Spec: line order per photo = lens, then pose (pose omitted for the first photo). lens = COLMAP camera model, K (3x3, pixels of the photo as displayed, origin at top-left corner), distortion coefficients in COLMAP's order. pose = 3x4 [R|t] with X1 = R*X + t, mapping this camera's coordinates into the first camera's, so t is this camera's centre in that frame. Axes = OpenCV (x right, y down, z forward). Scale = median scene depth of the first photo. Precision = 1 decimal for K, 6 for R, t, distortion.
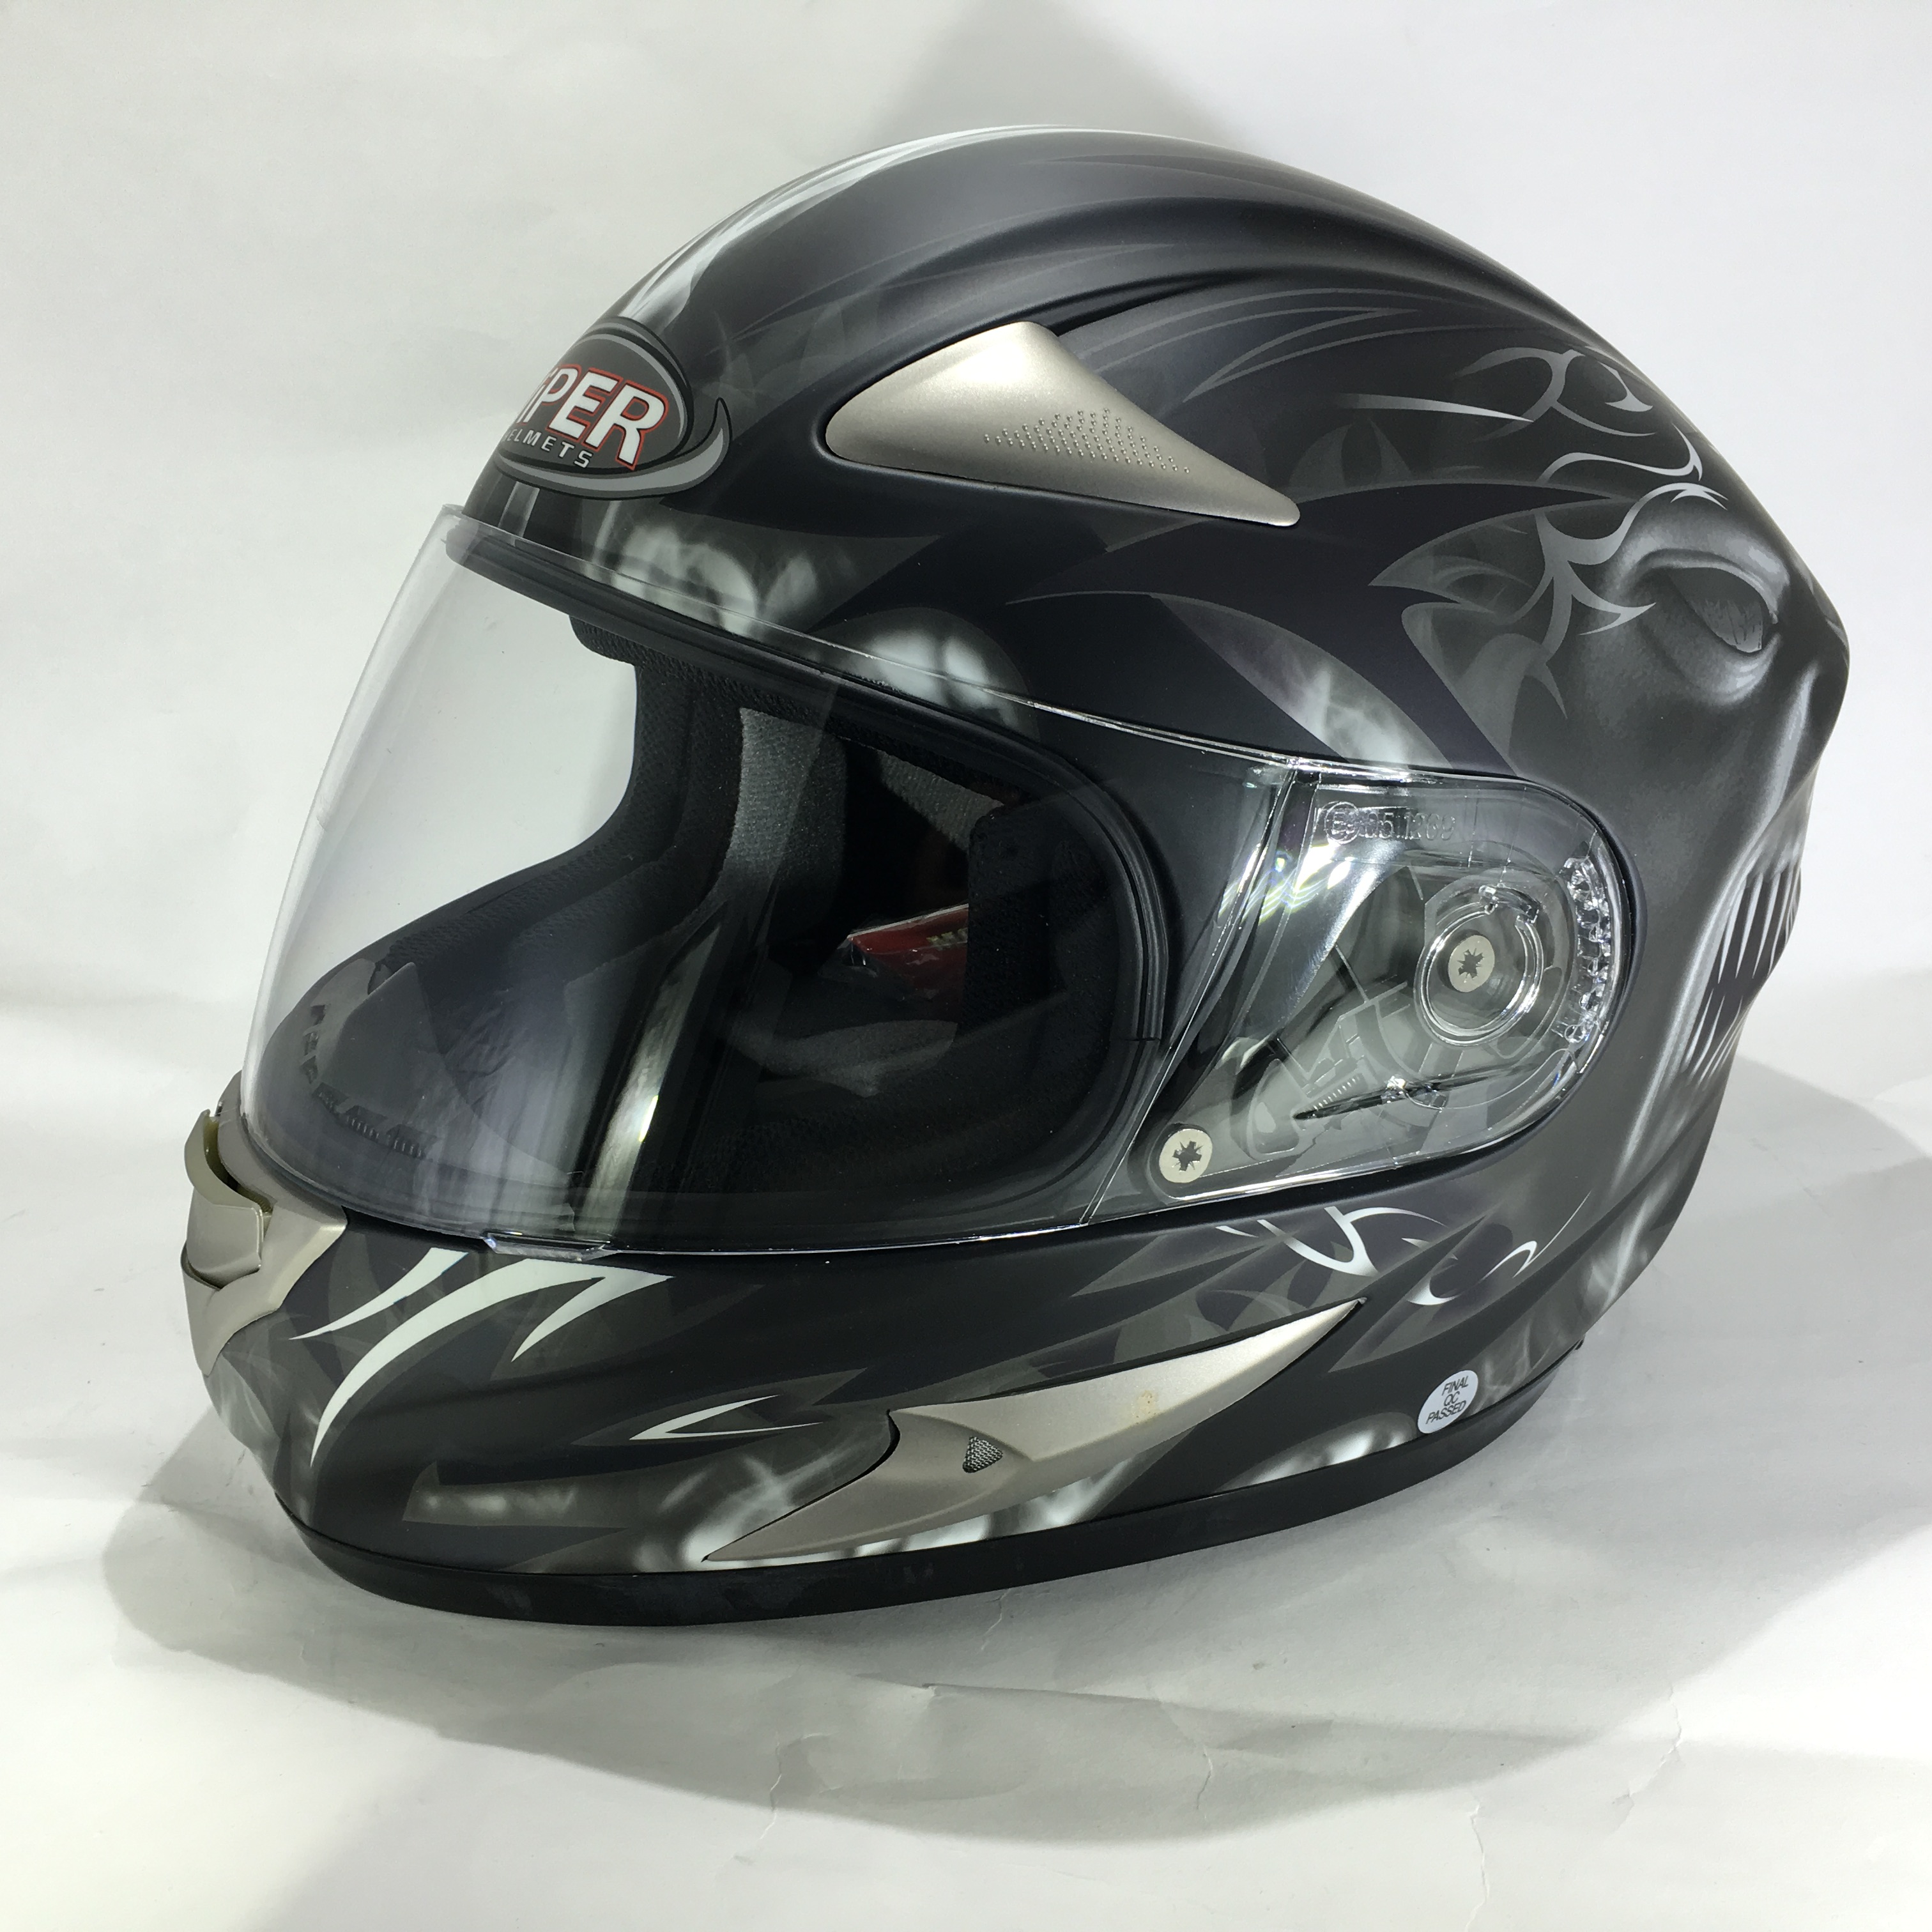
lens RADIAL K [[2206.6, 0, 966.0], [0, 2206.6, 966.0], [0, 0, 1]] dist [0.069824, -0.025317]
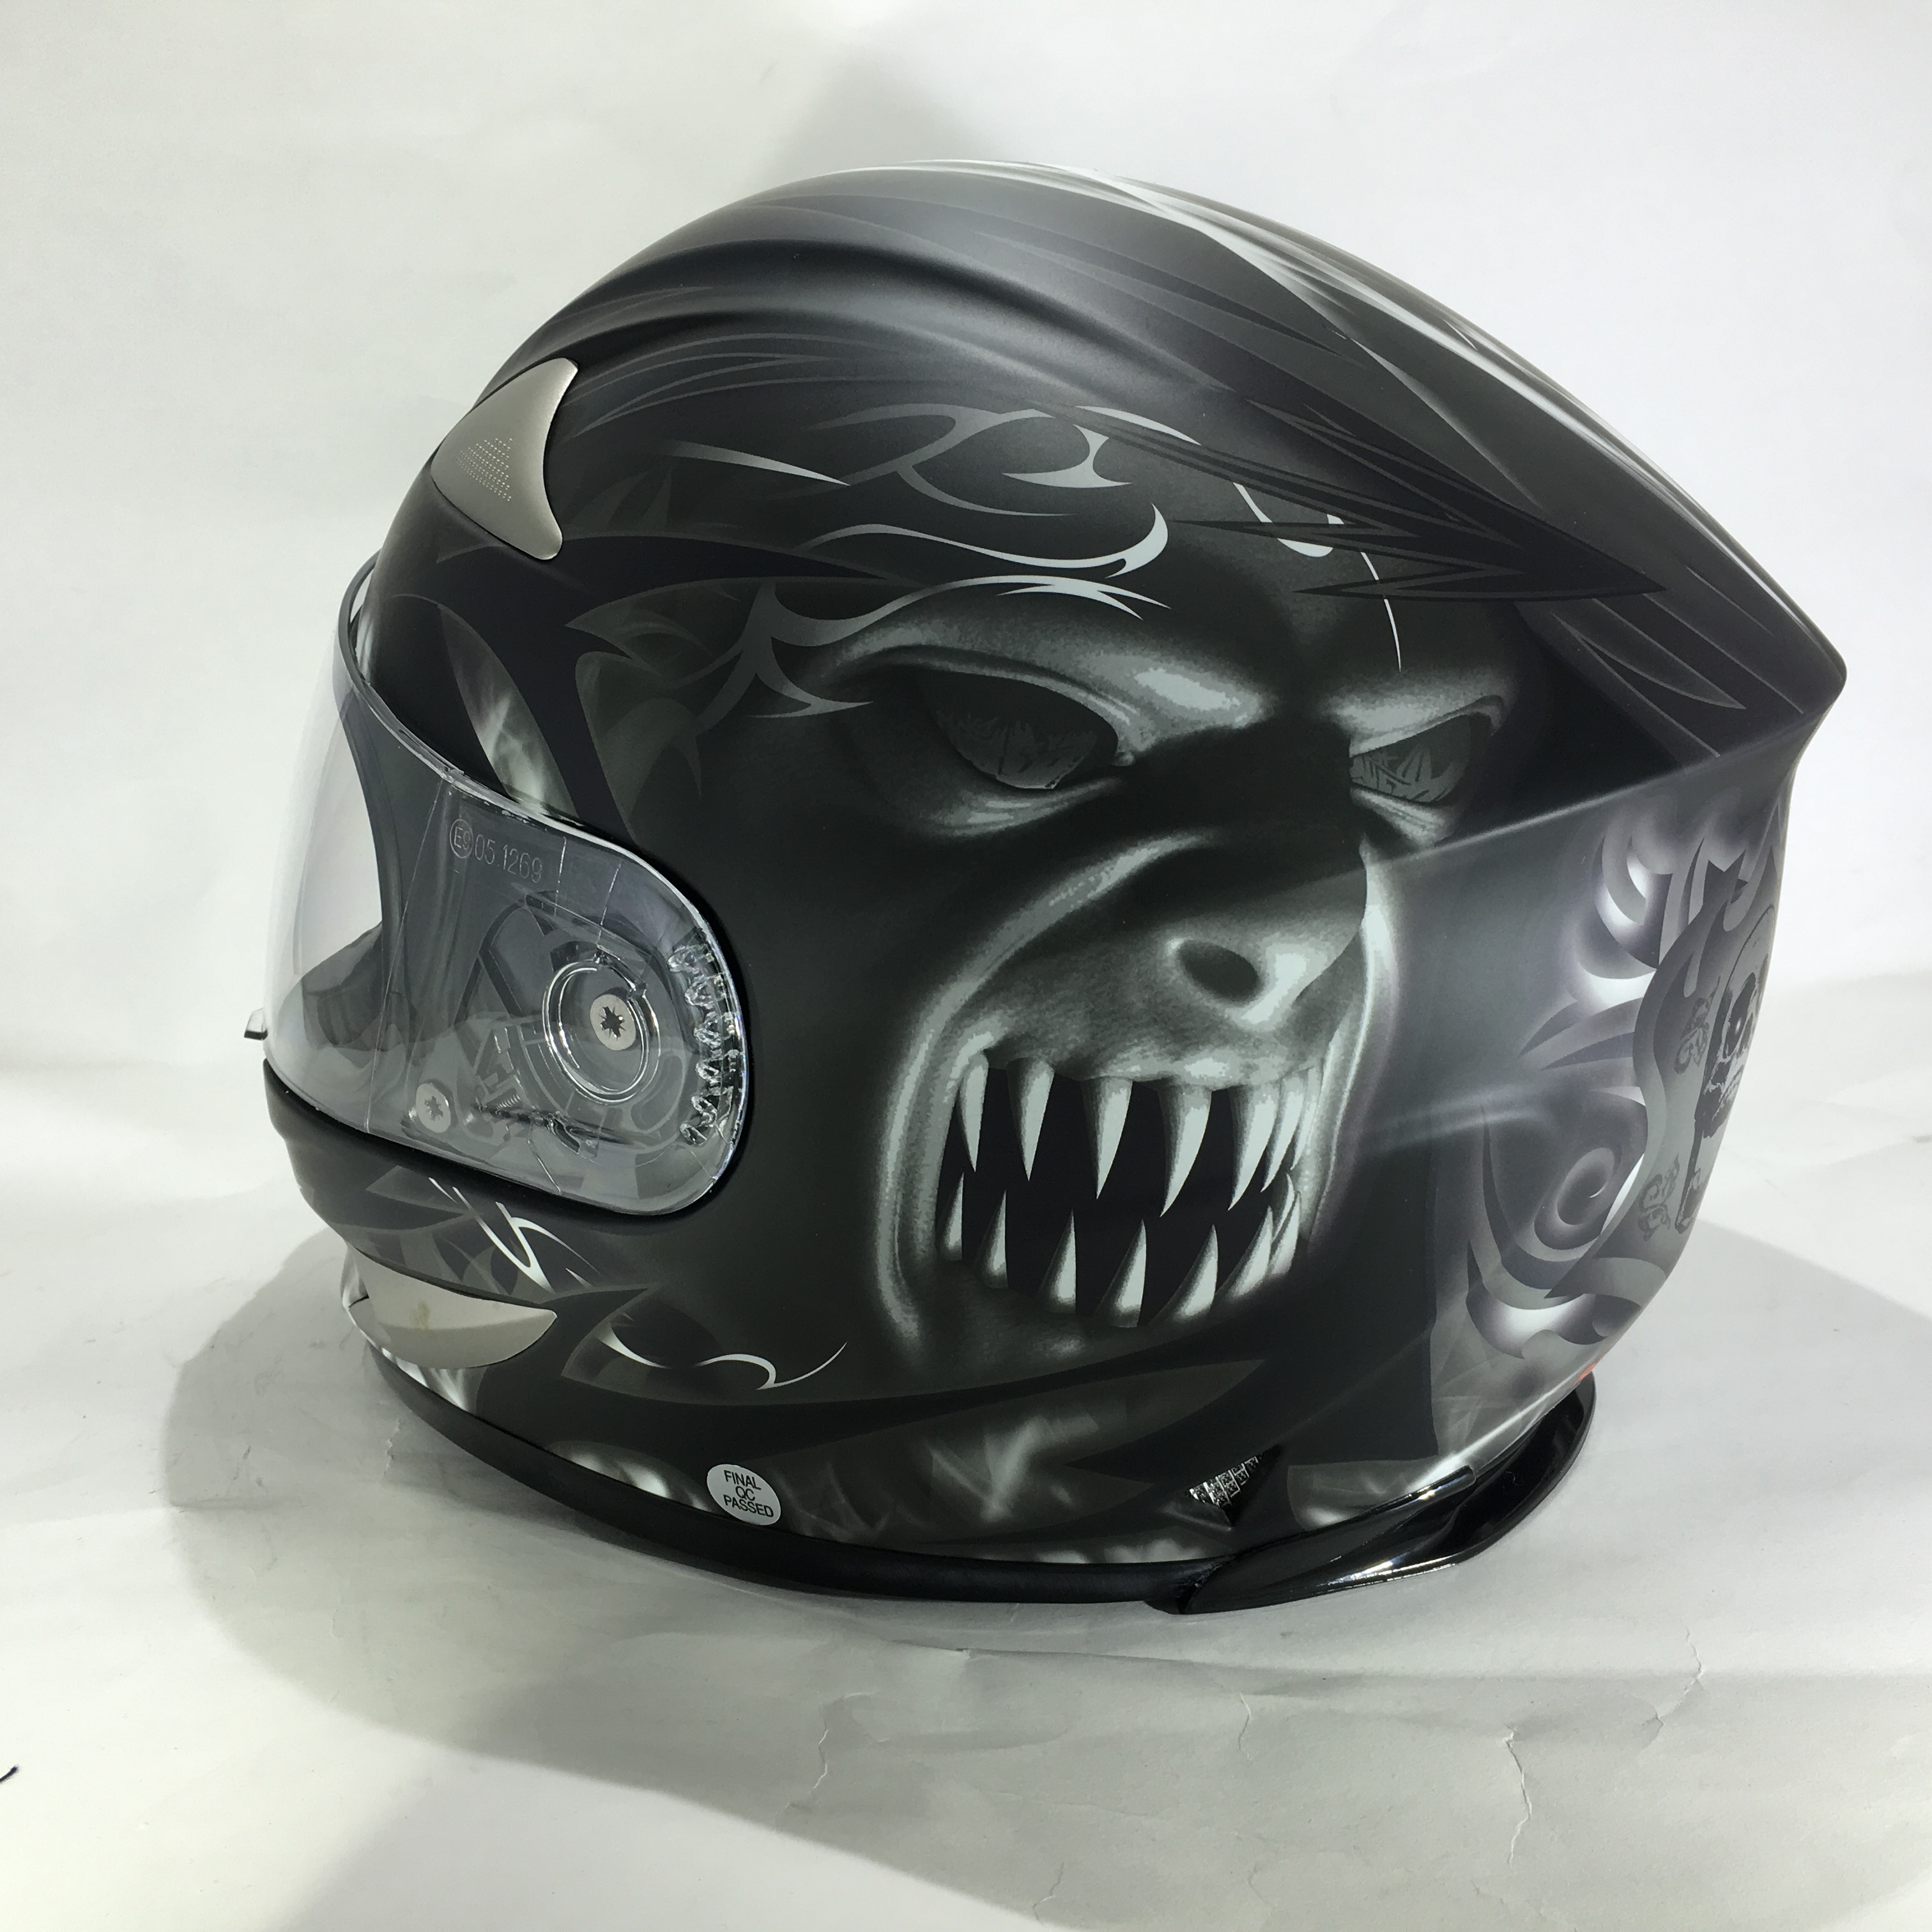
lens RADIAL K [[2206.6, 0, 966.0], [0, 2206.6, 966.0], [0, 0, 1]] dist [0.069824, -0.025317]
pose [[0.495968, 0.254847, -0.830101, 1.113346], [-0.242338, 0.958603, 0.149507, -0.209636], [0.833839, 0.127014, 0.537196, 0.598636]]
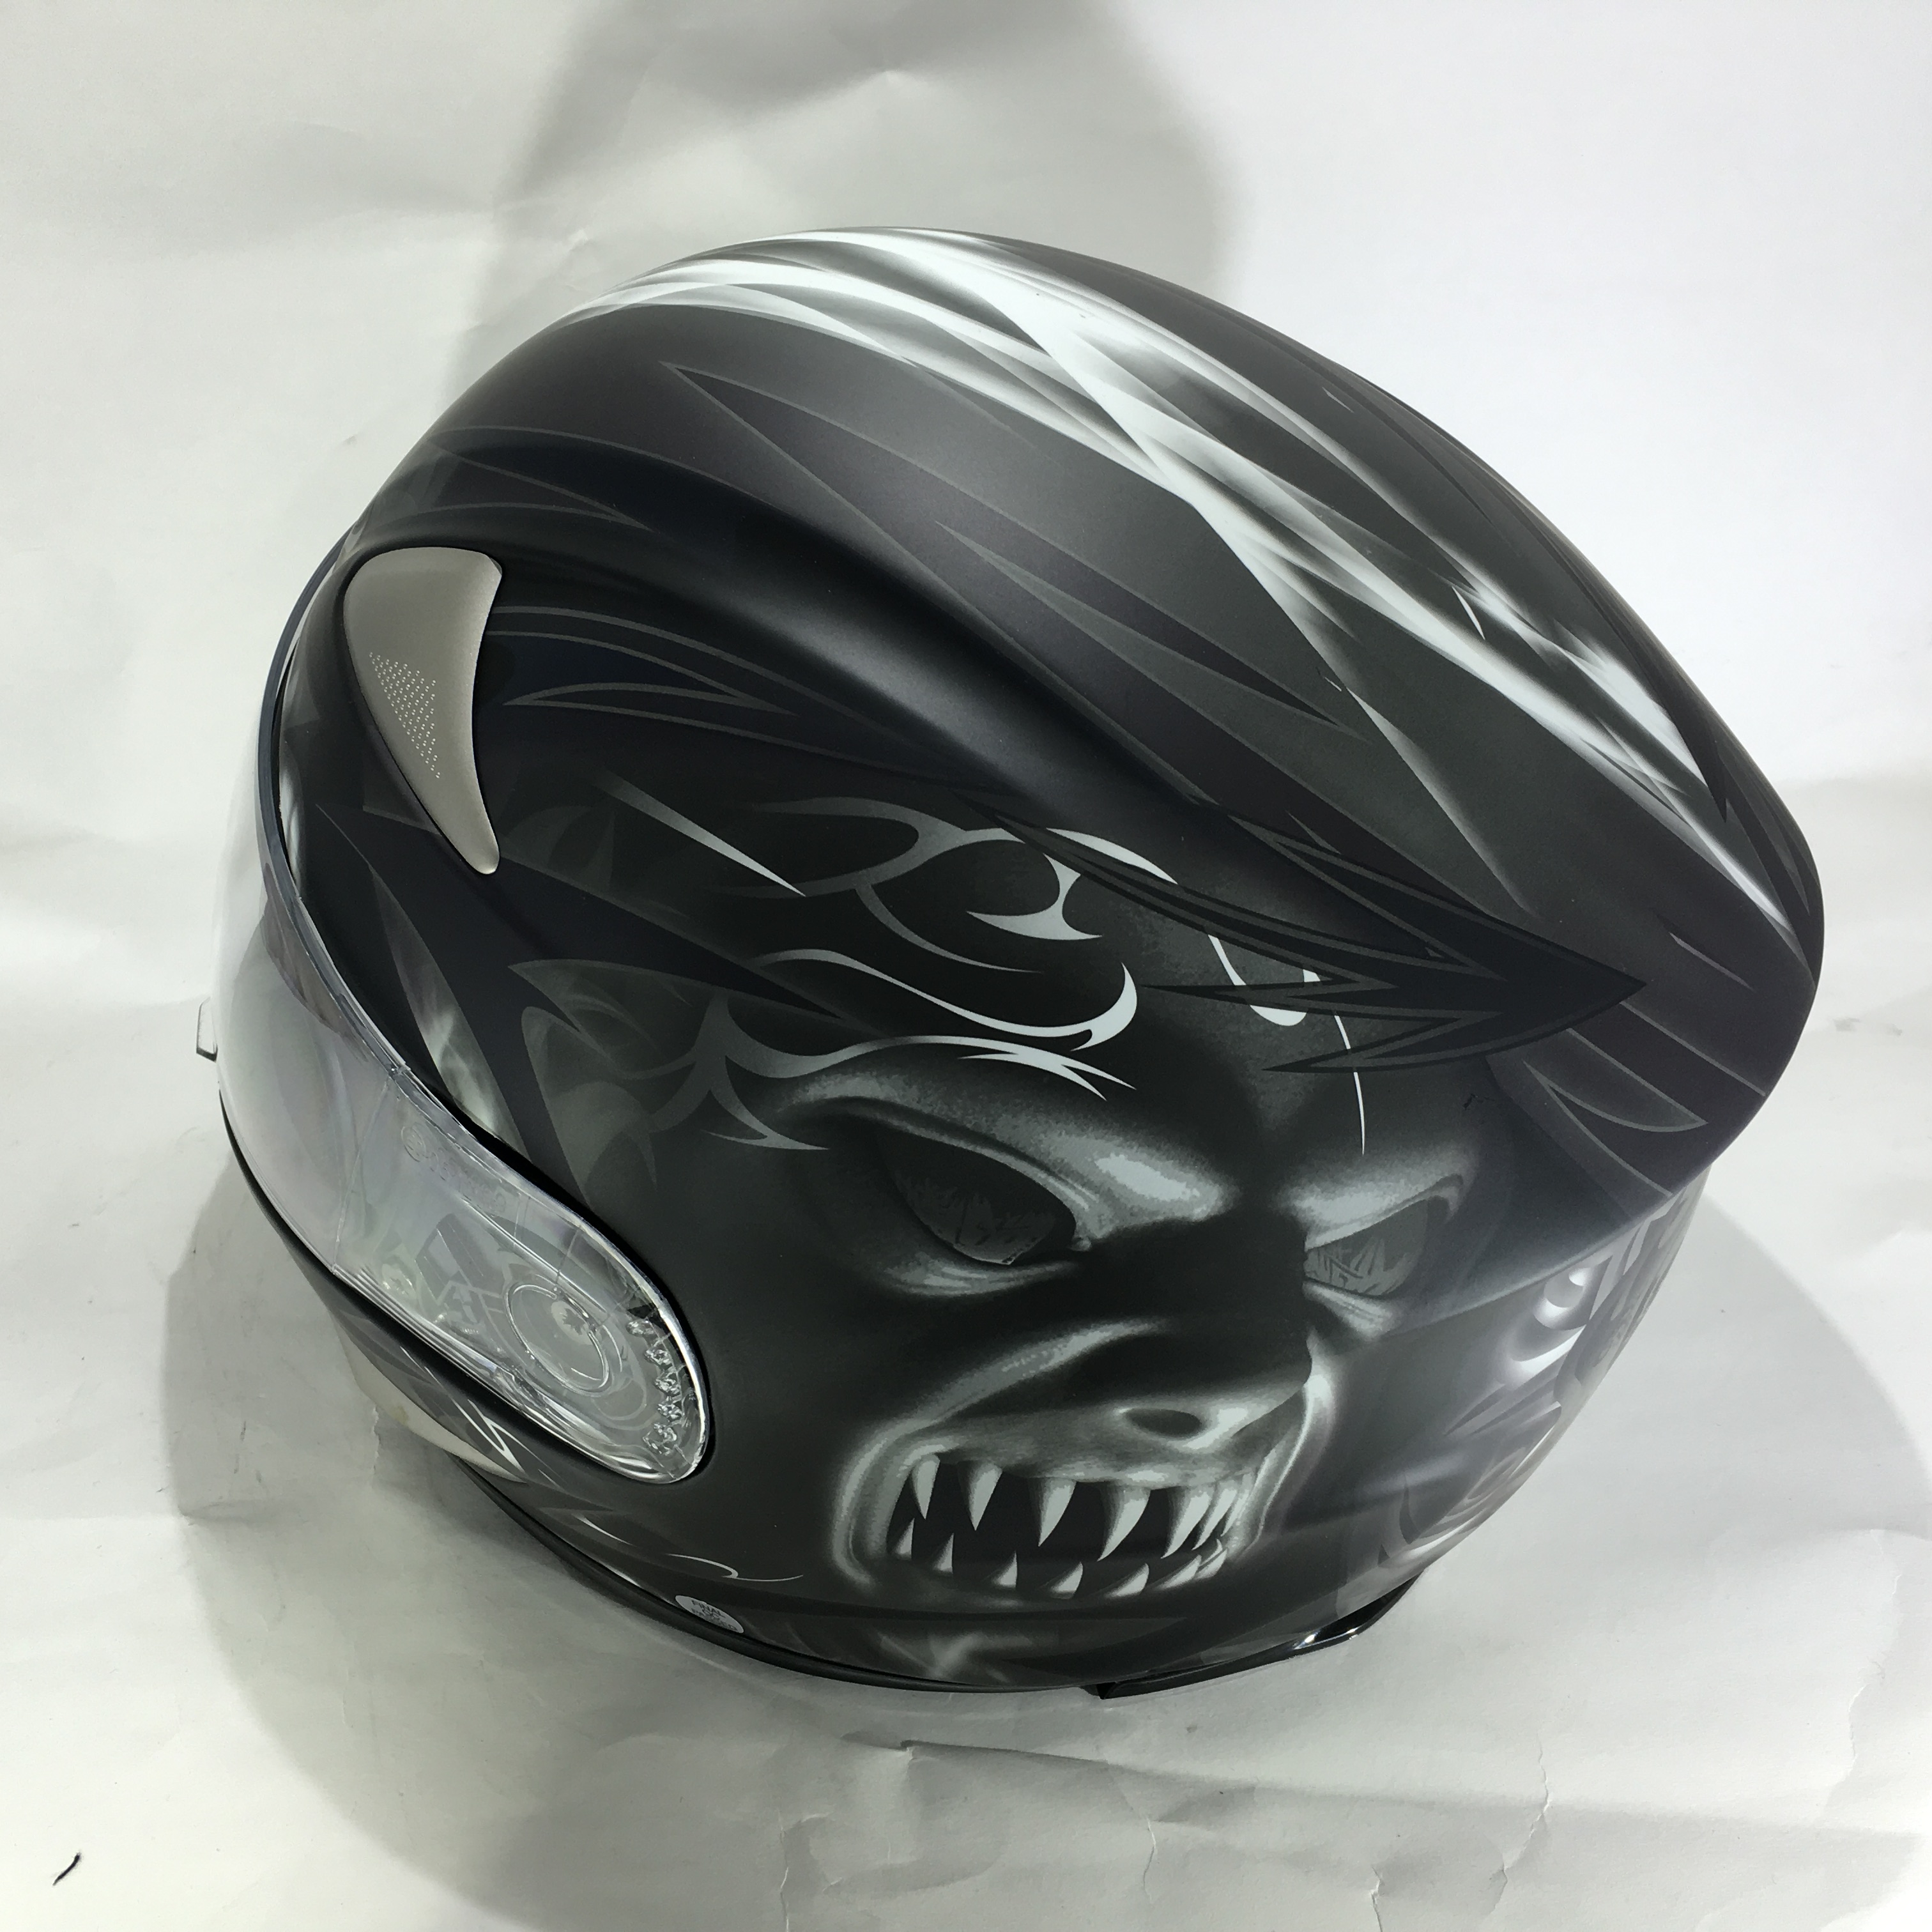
lens RADIAL K [[2206.6, 0, 966.0], [0, 2206.6, 966.0], [0, 0, 1]] dist [0.069824, -0.025317]
pose [[0.506140, 0.561311, -0.654792, 0.887597], [-0.268866, 0.824079, 0.498602, -0.685926], [0.819471, -0.076311, 0.568017, 0.583349]]
